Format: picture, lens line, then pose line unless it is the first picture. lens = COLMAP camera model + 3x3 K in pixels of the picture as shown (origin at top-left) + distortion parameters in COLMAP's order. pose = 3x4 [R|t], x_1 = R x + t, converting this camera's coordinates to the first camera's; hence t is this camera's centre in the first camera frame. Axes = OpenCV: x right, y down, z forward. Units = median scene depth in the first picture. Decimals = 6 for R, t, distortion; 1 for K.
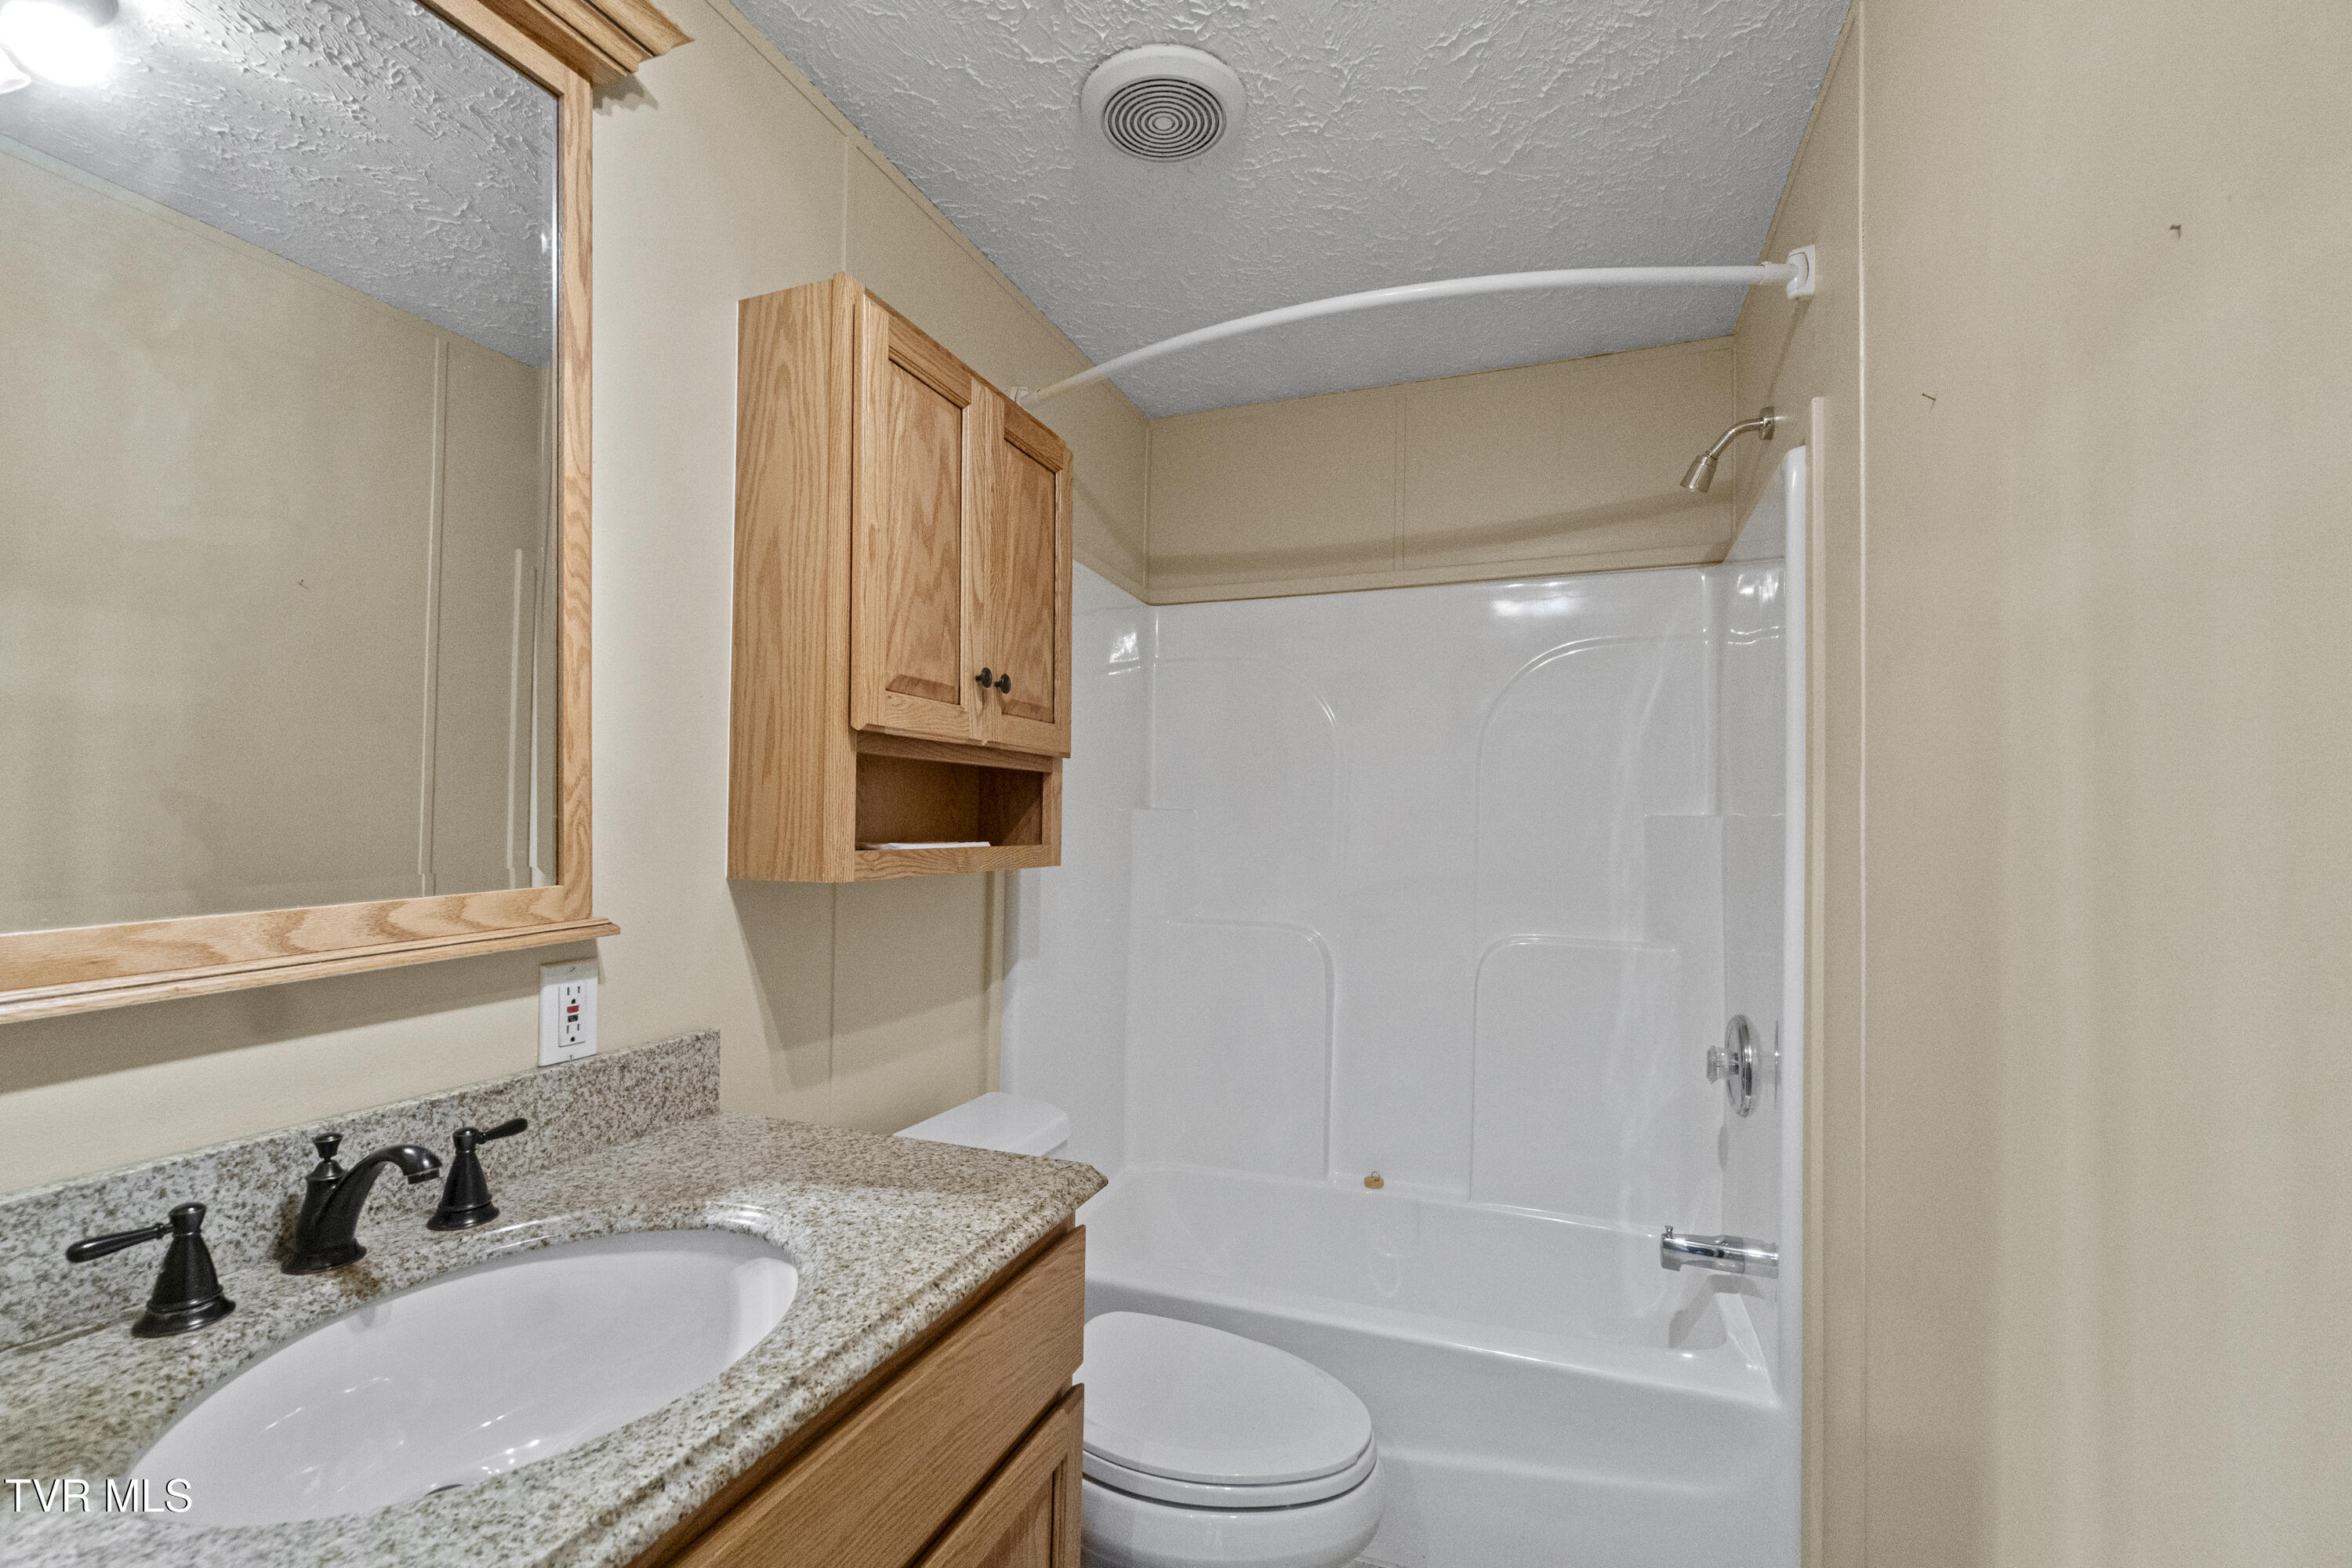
lens RADIAL K [[998.4, 0, 1176.0], [0, 998.4, 784.0], [0, 0, 1]] dist [-0.000222, 0.000269]
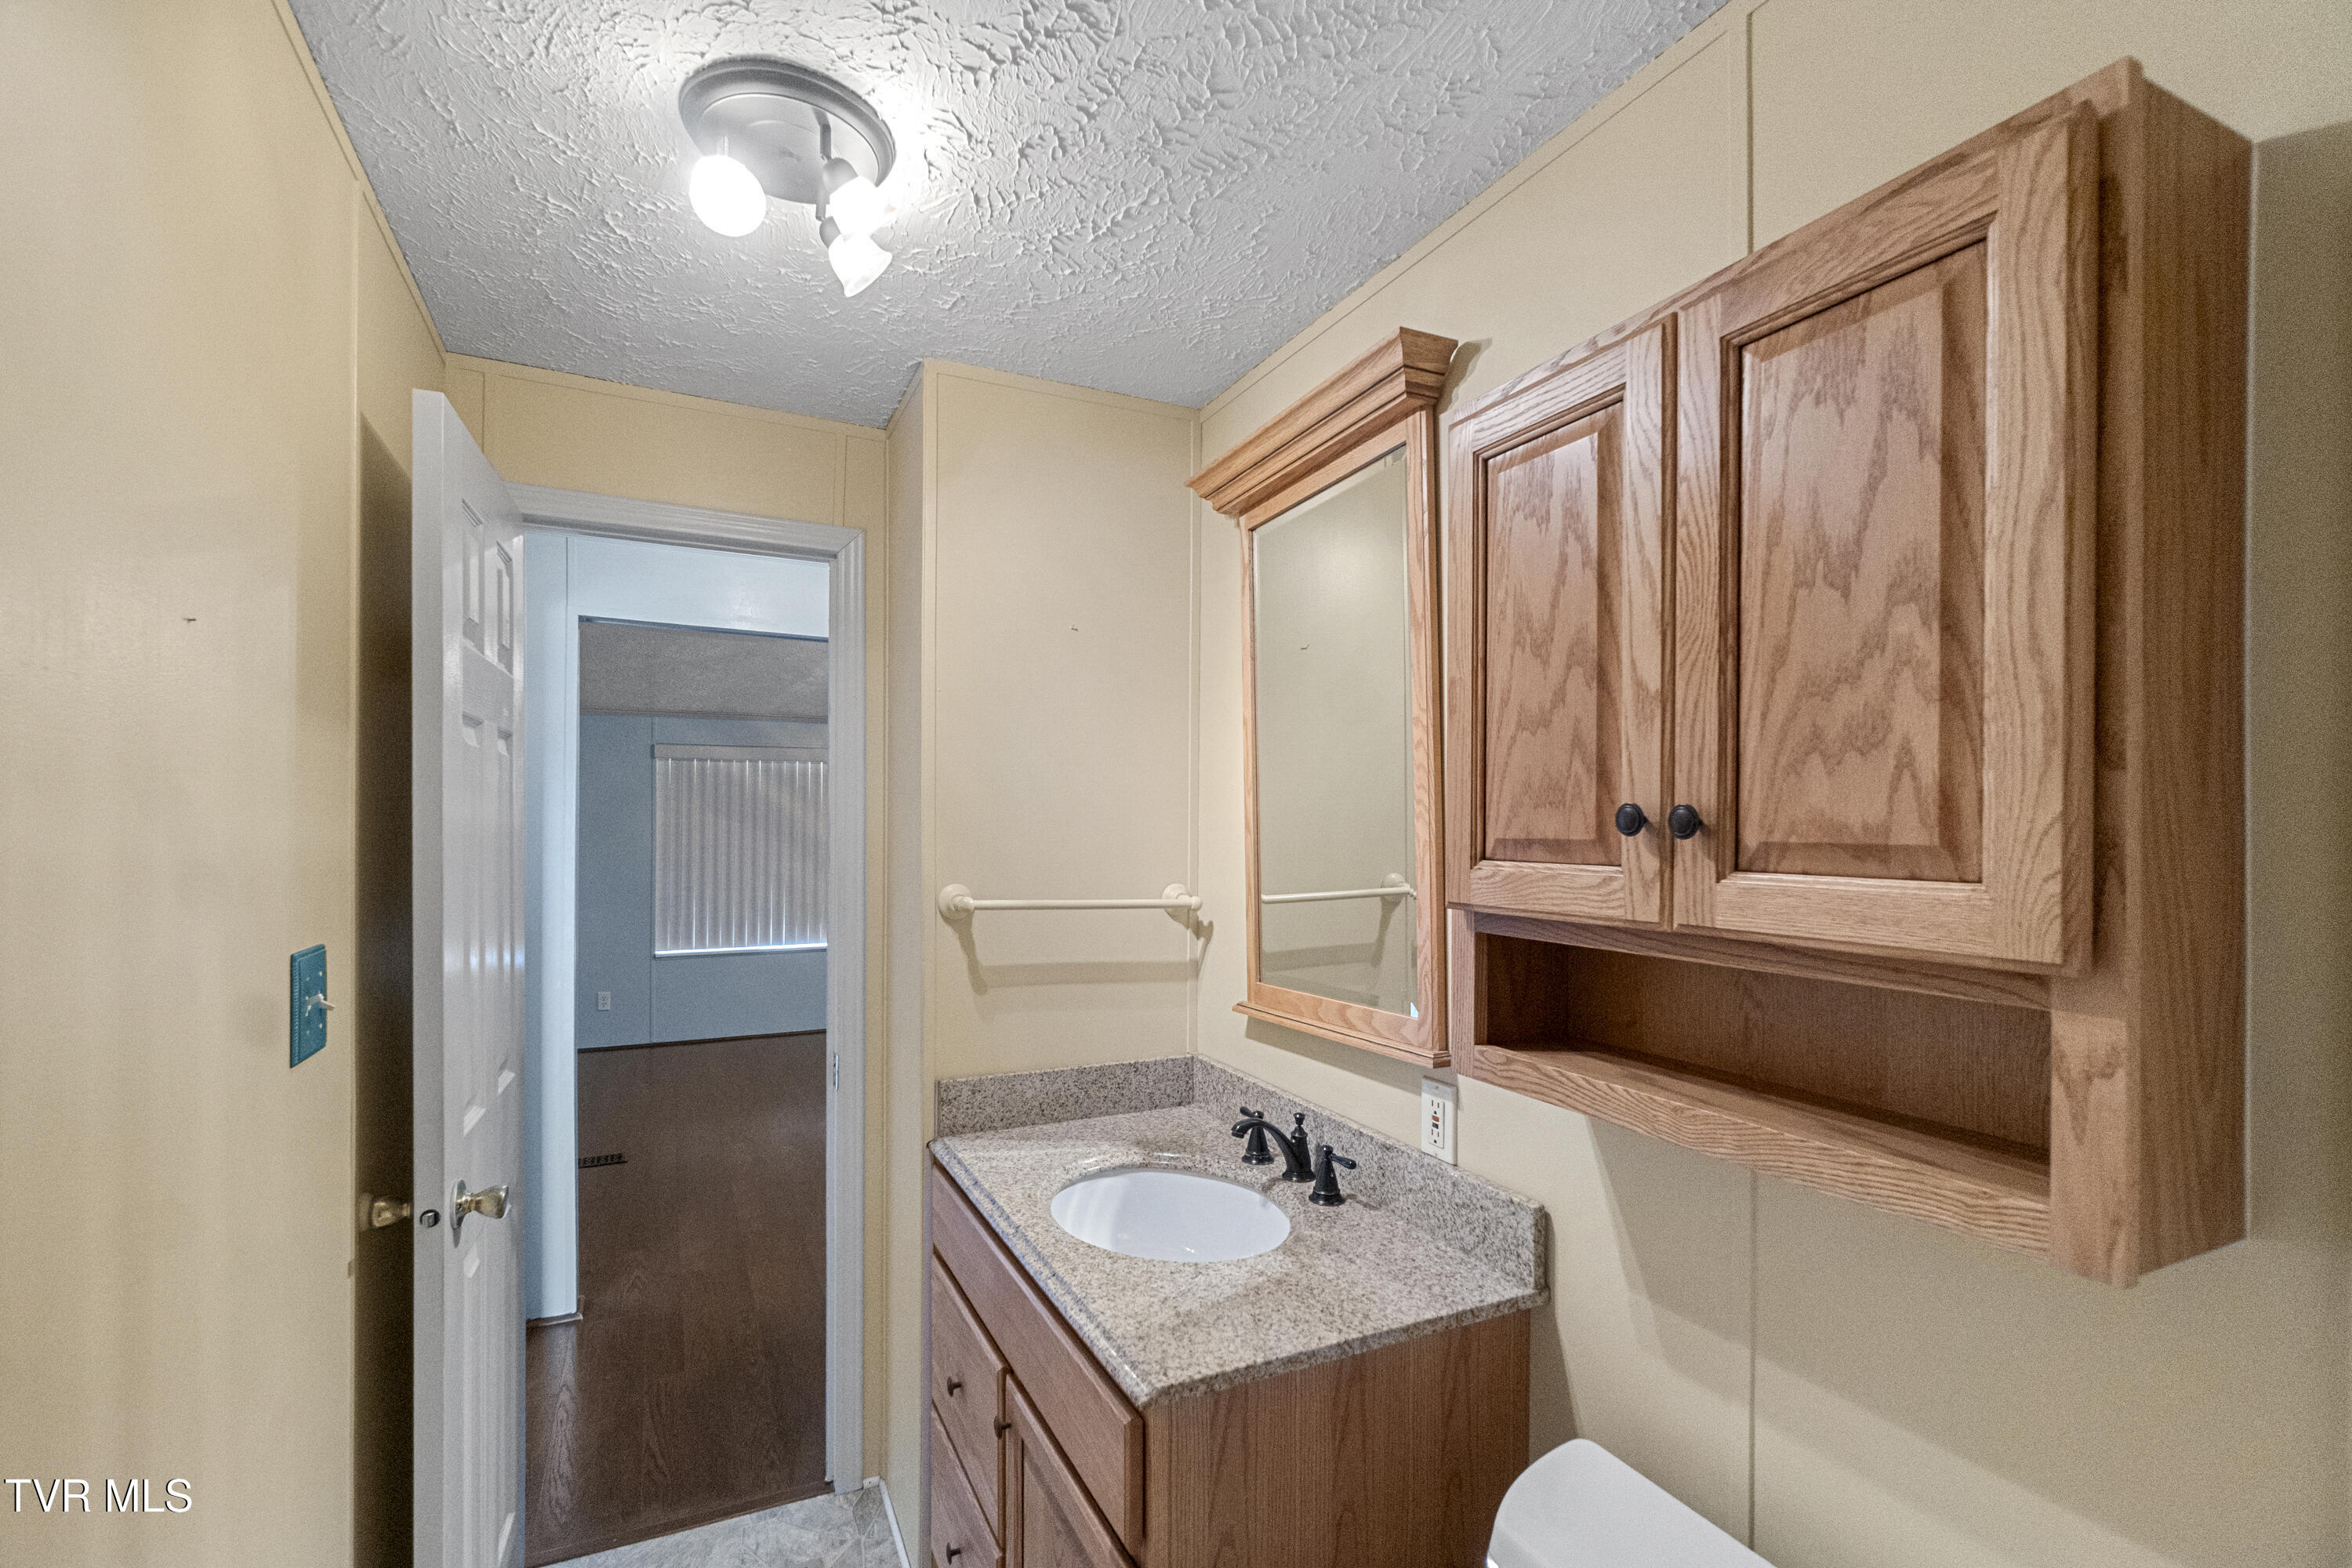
lens RADIAL K [[1040.7, 0, 1157.8], [0, 1040.7, 809.1], [0, 0, 1]] dist [0.002196, 0.000339]
pose [[-0.692124, -0.023354, -0.721400, 0.639022], [0.012668, 0.998929, -0.044492, -0.122313], [0.721667, -0.039932, -0.691088, 1.705171]]
